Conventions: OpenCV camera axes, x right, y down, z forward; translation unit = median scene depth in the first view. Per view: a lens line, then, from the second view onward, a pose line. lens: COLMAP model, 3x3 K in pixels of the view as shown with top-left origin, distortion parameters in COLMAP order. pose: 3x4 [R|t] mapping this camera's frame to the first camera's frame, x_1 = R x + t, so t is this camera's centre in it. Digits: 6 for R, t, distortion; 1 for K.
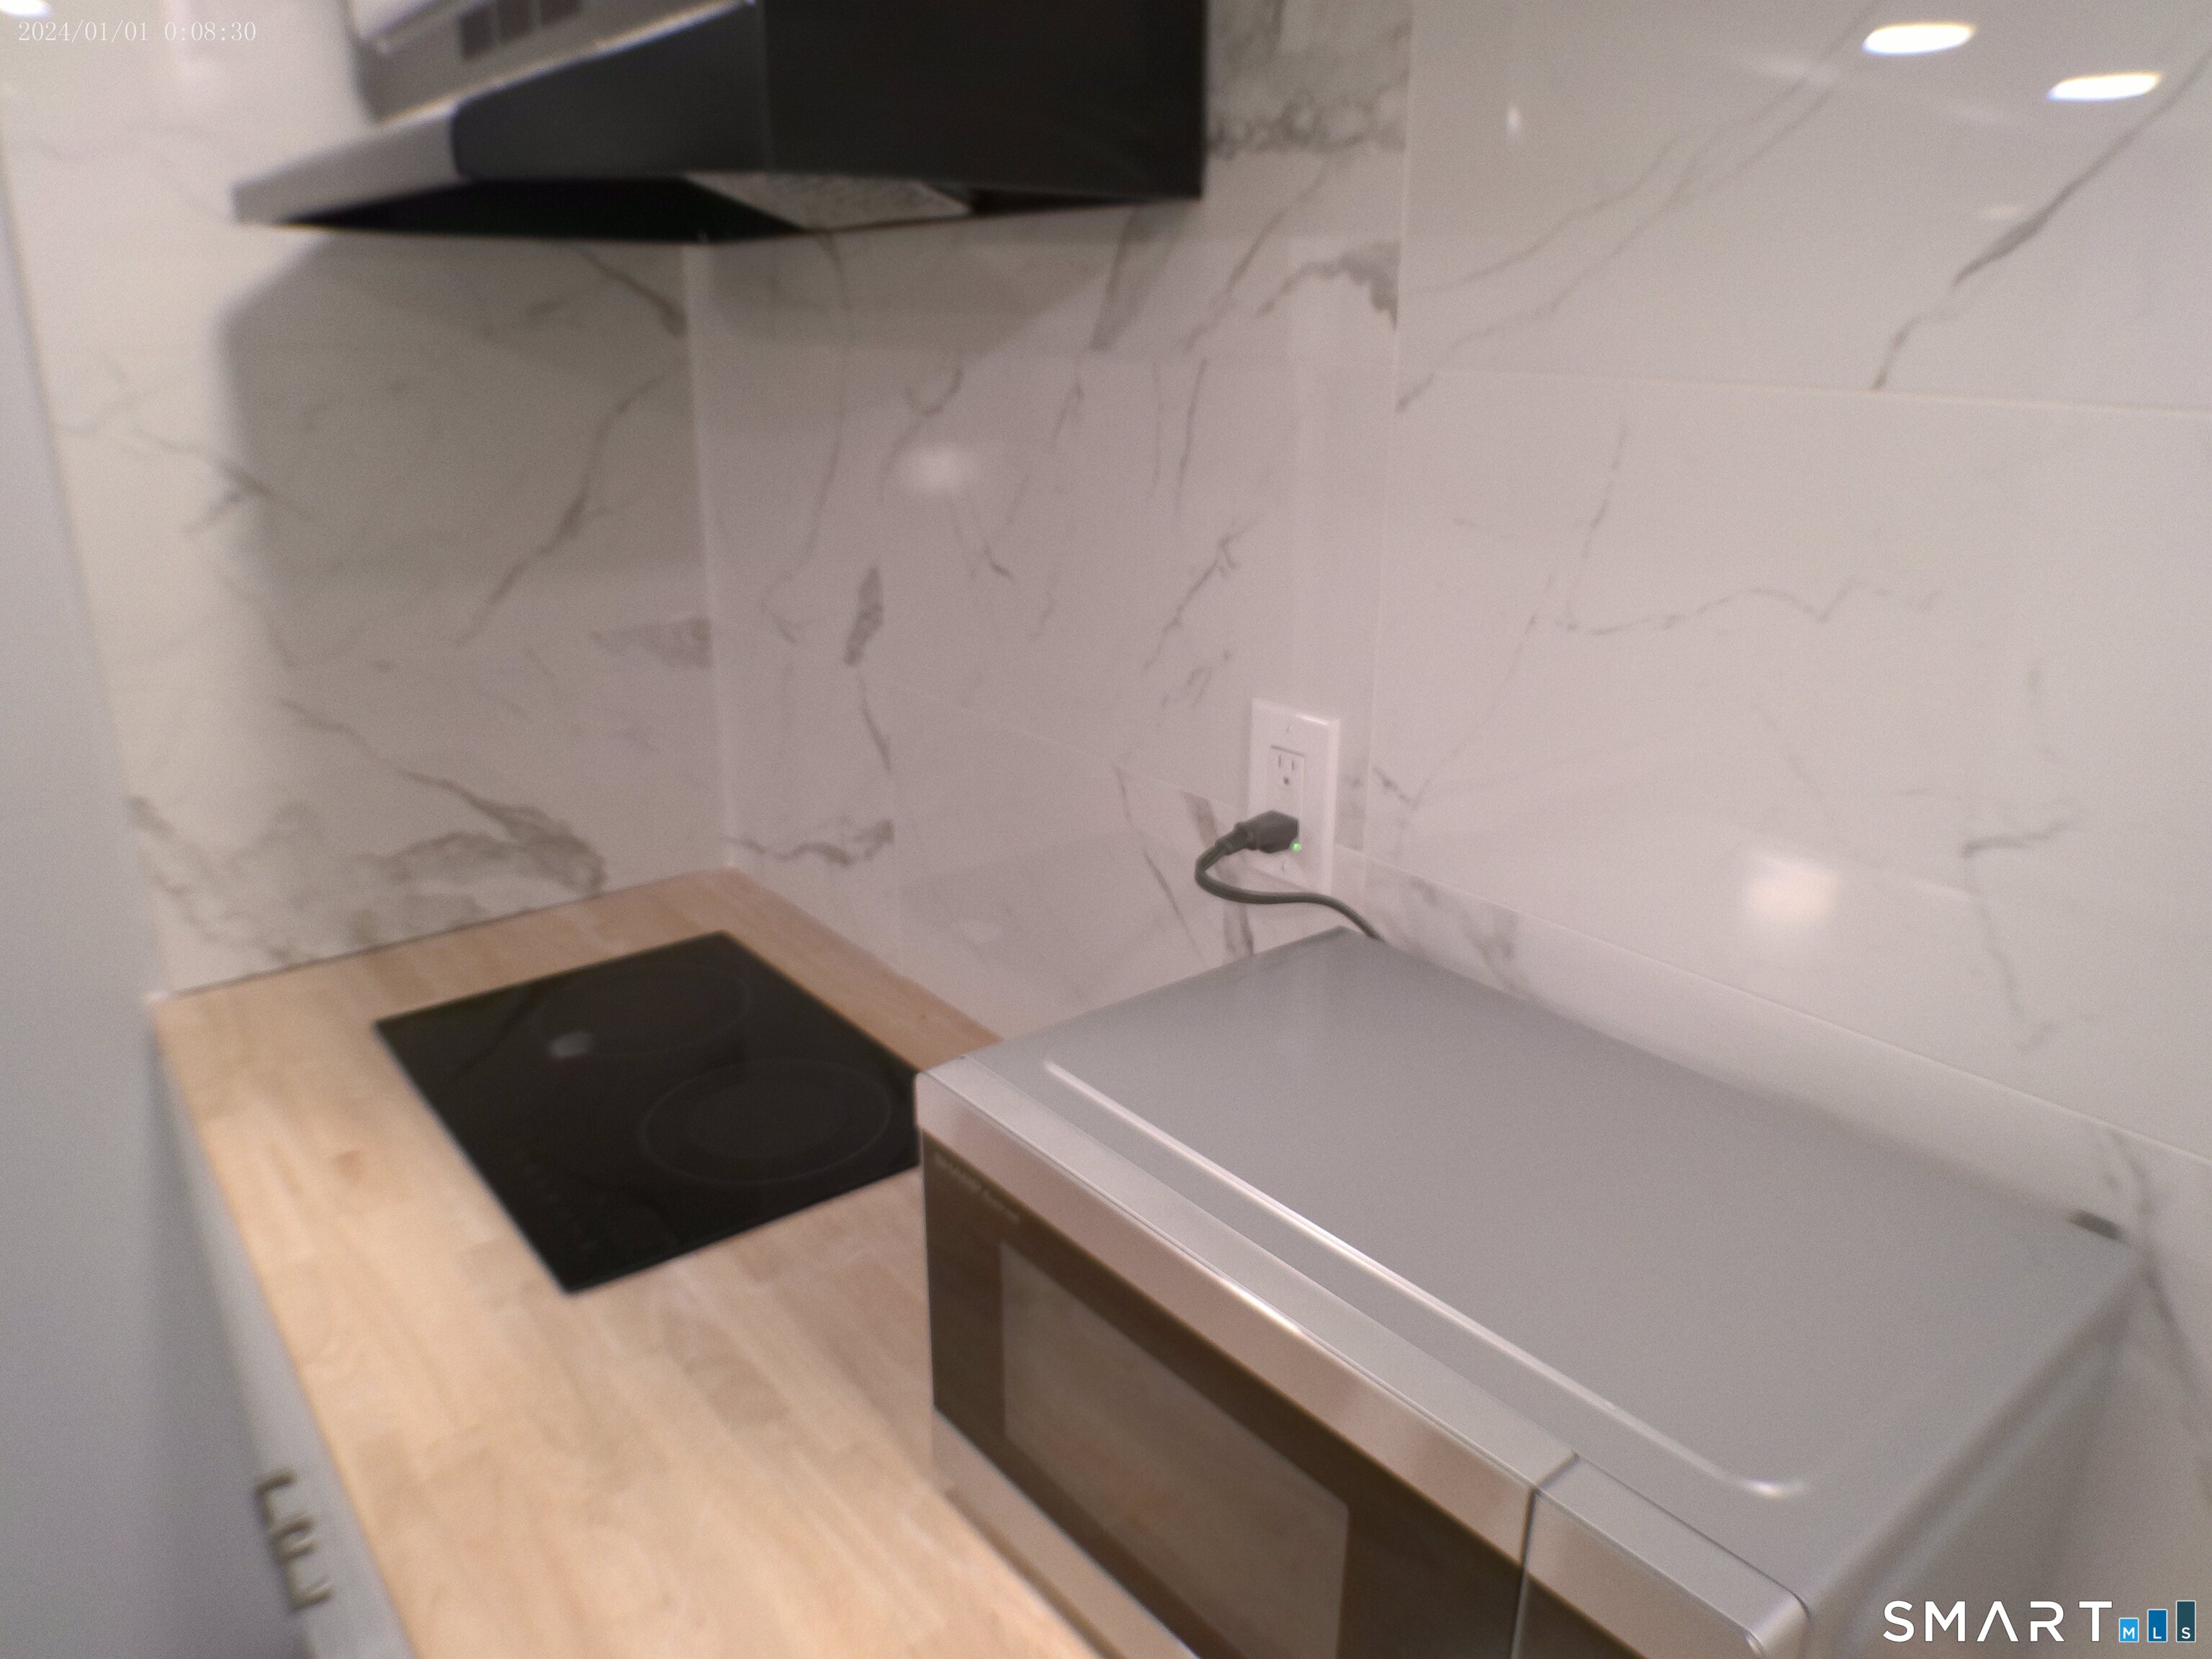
lens RADIAL K [[1546.3, 0, 1093.9], [0, 1546.3, 829.0], [0, 0, 1]] dist [-0.077447, 0.027517]
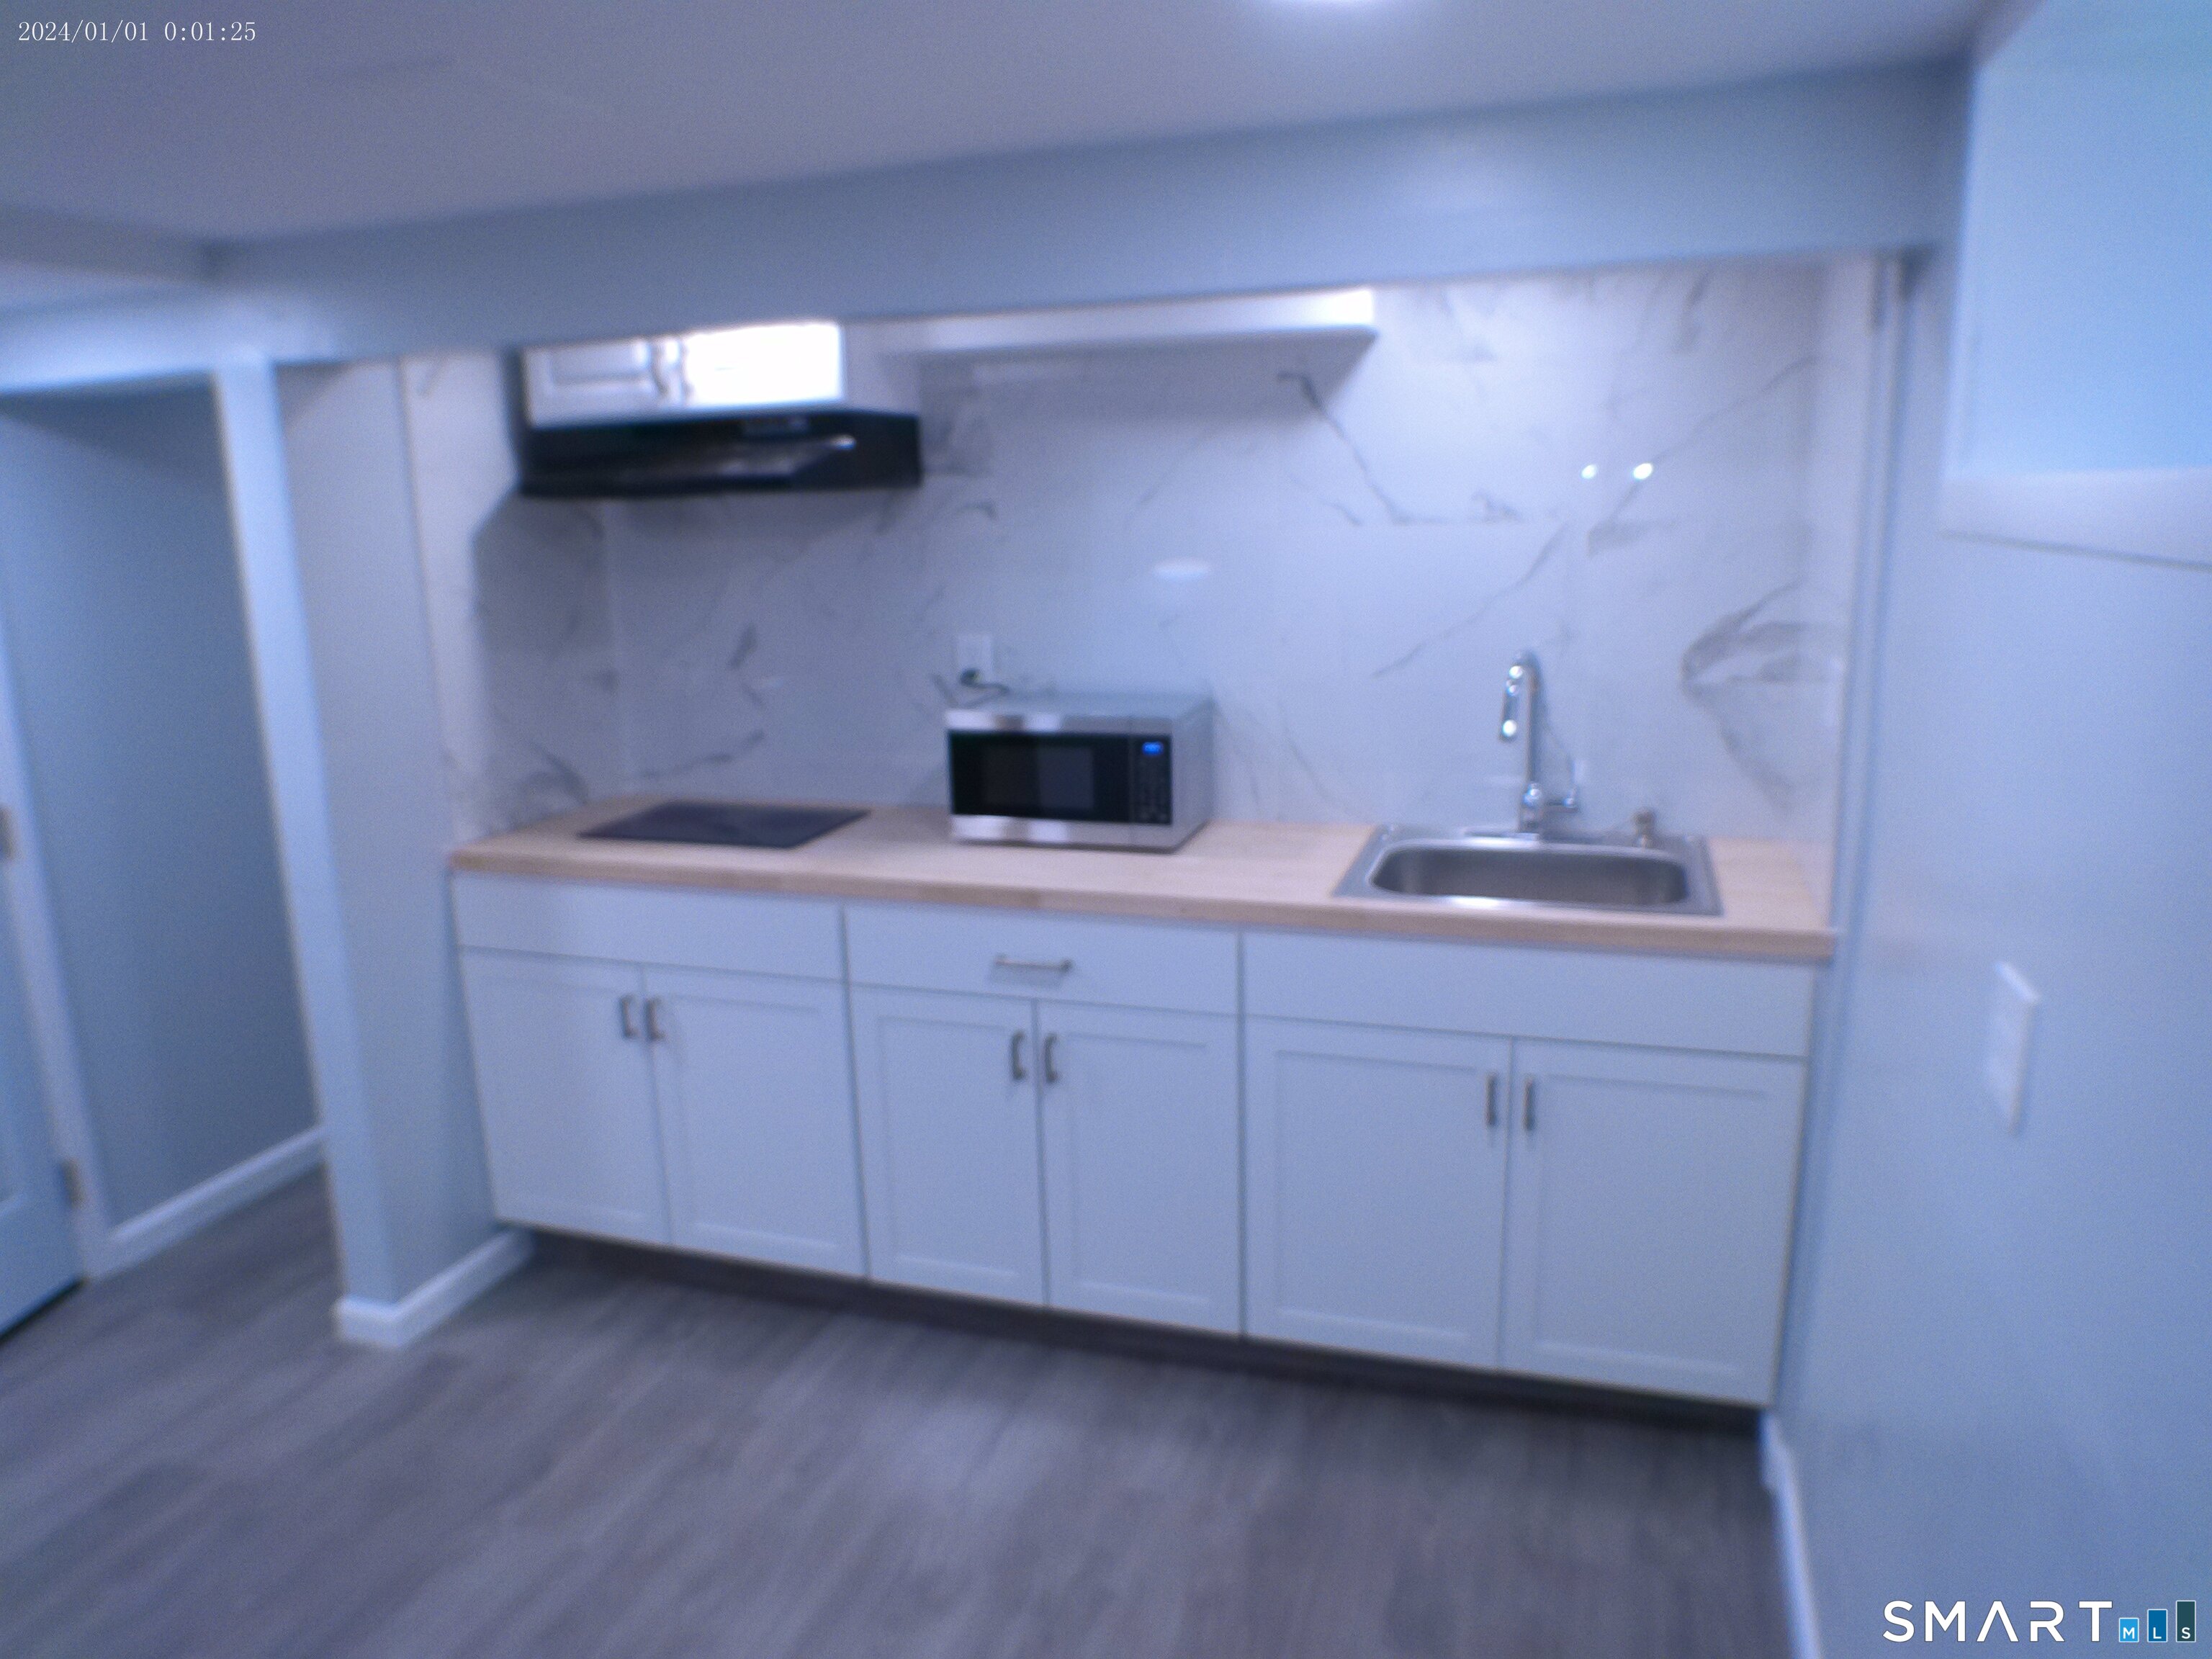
lens RADIAL K [[1546.3, 0, 1093.9], [0, 1546.3, 829.0], [0, 0, 1]] dist [-0.077447, 0.027517]
pose [[0.835476, -0.143086, 0.530572, -1.026565], [0.204025, 0.977262, -0.057722, 0.401710], [-0.510249, 0.156476, 0.845672, -1.308248]]
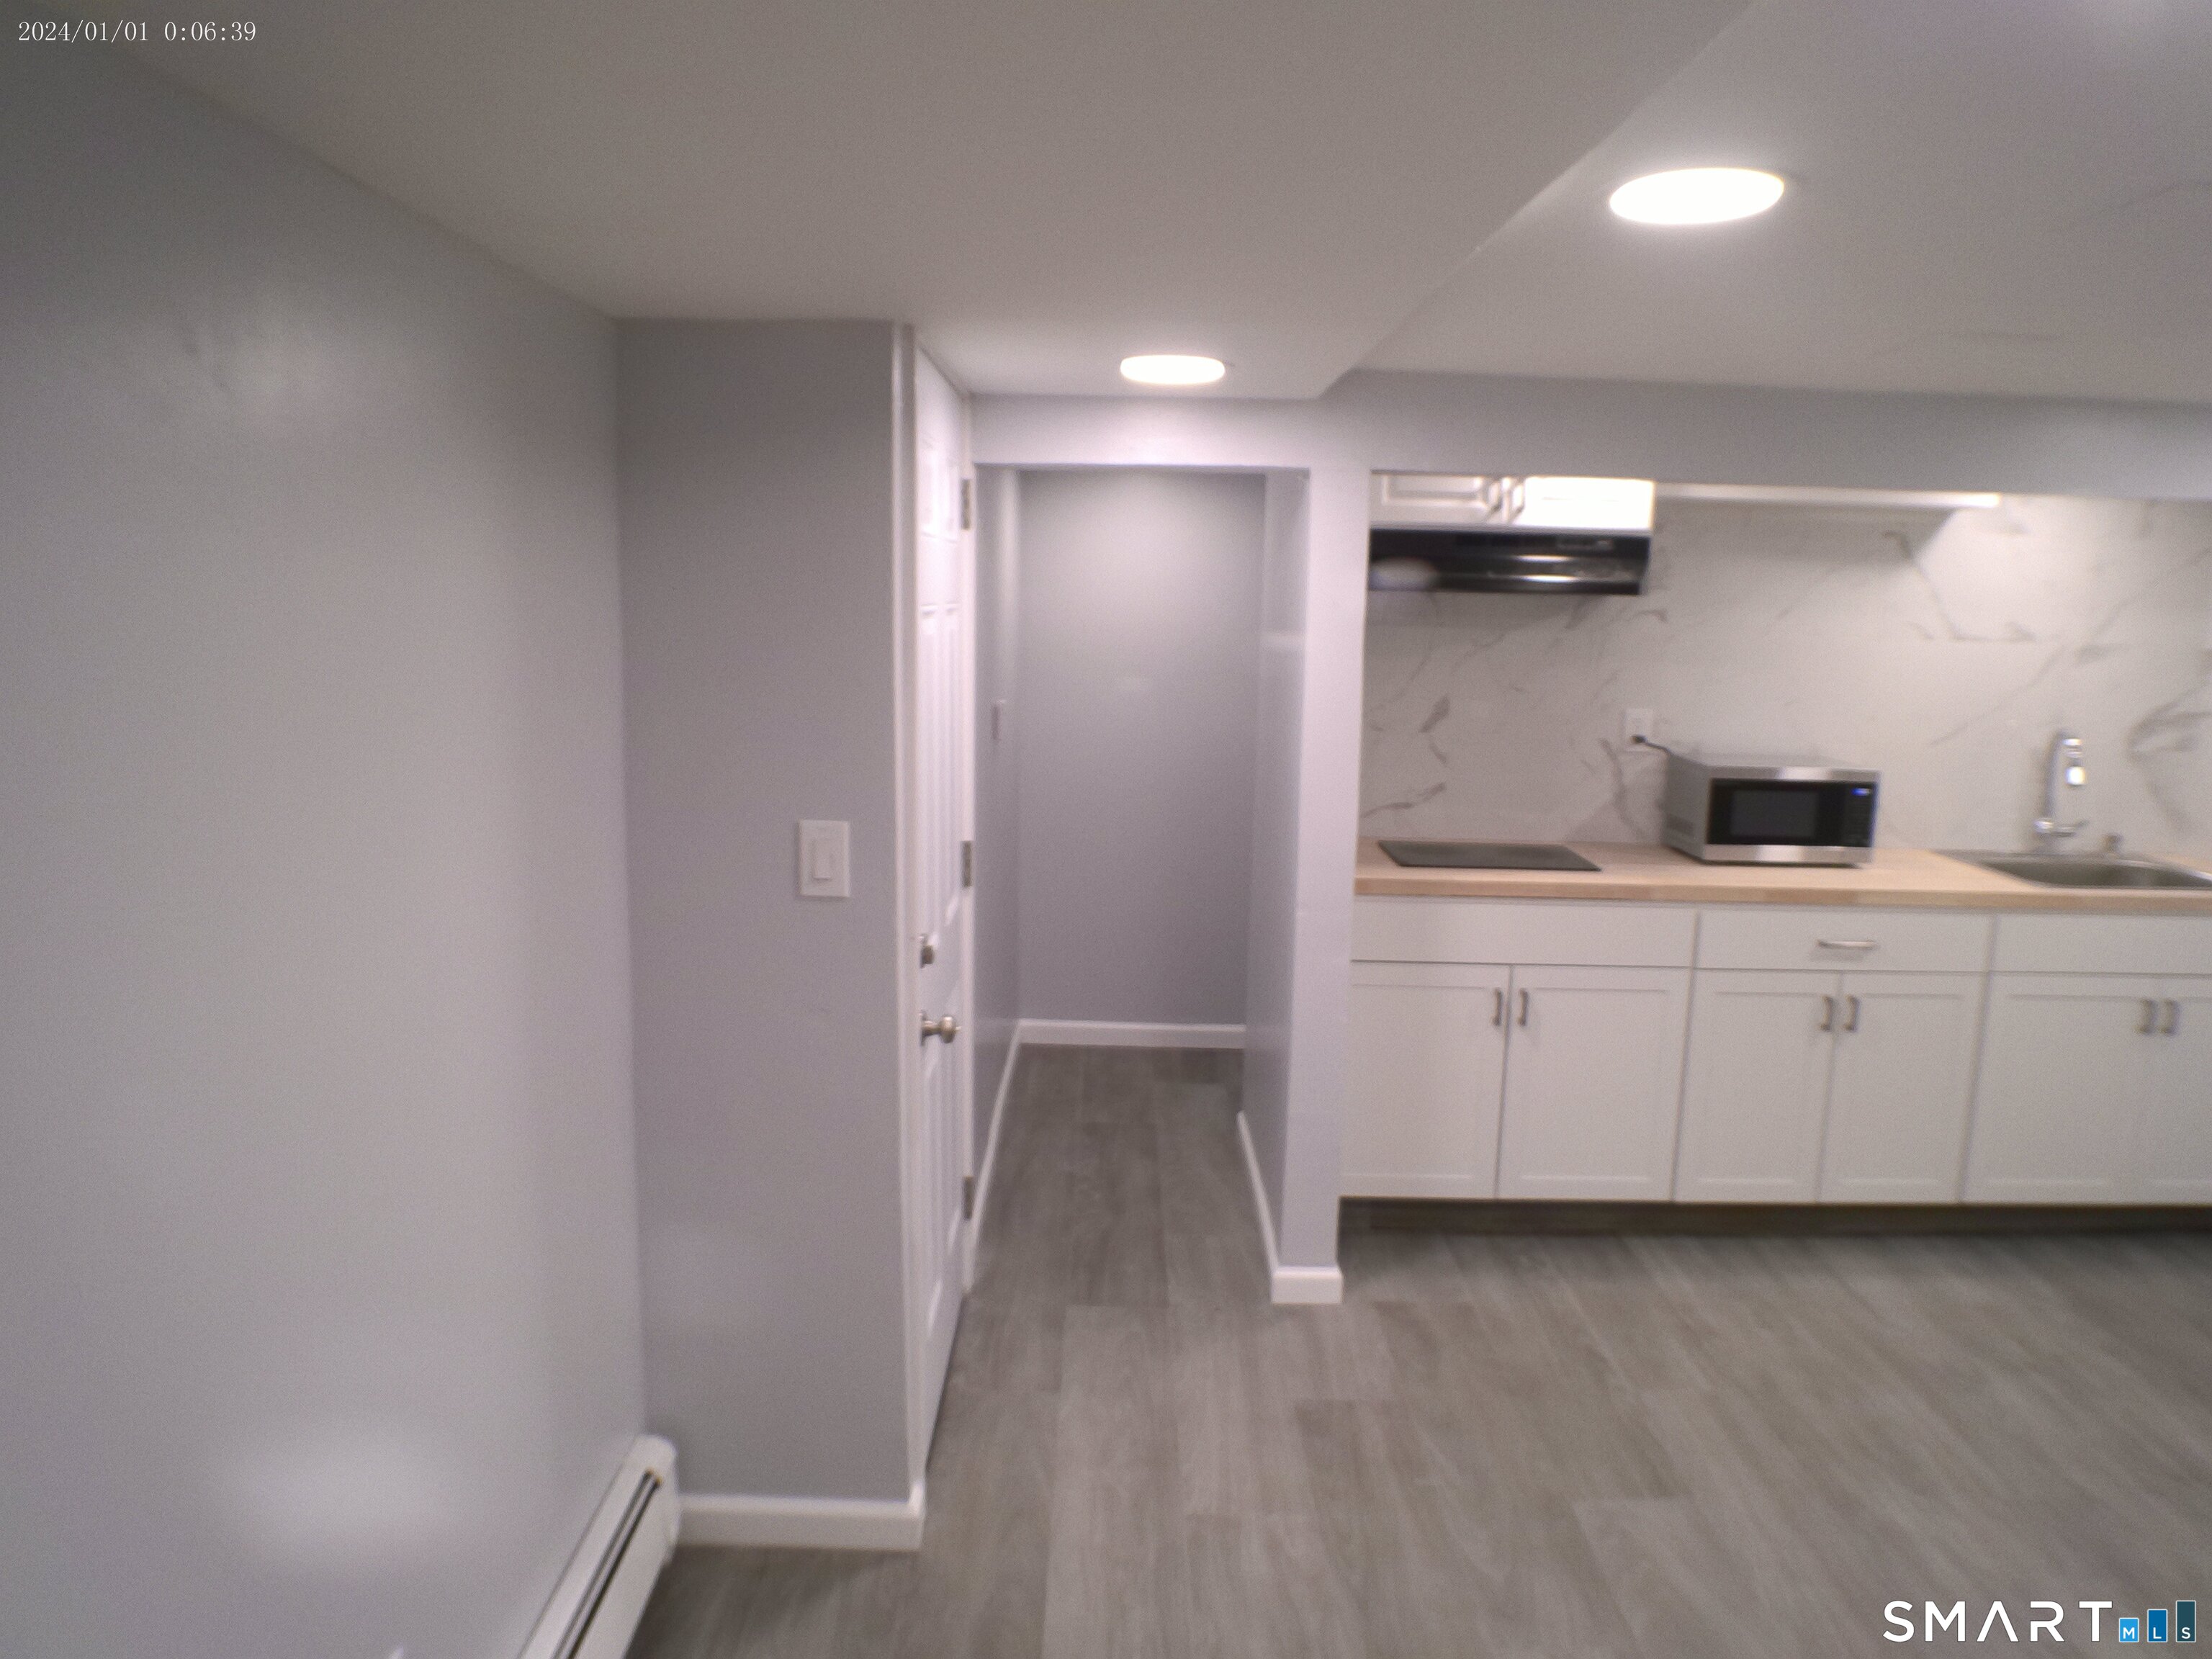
lens RADIAL K [[1546.3, 0, 1093.9], [0, 1546.3, 829.0], [0, 0, 1]] dist [-0.077447, 0.027517]
pose [[0.621992, -0.113515, 0.774751, -2.930326], [0.233162, 0.971403, -0.044861, 0.057939], [-0.747503, 0.208546, 0.630672, -0.345441]]
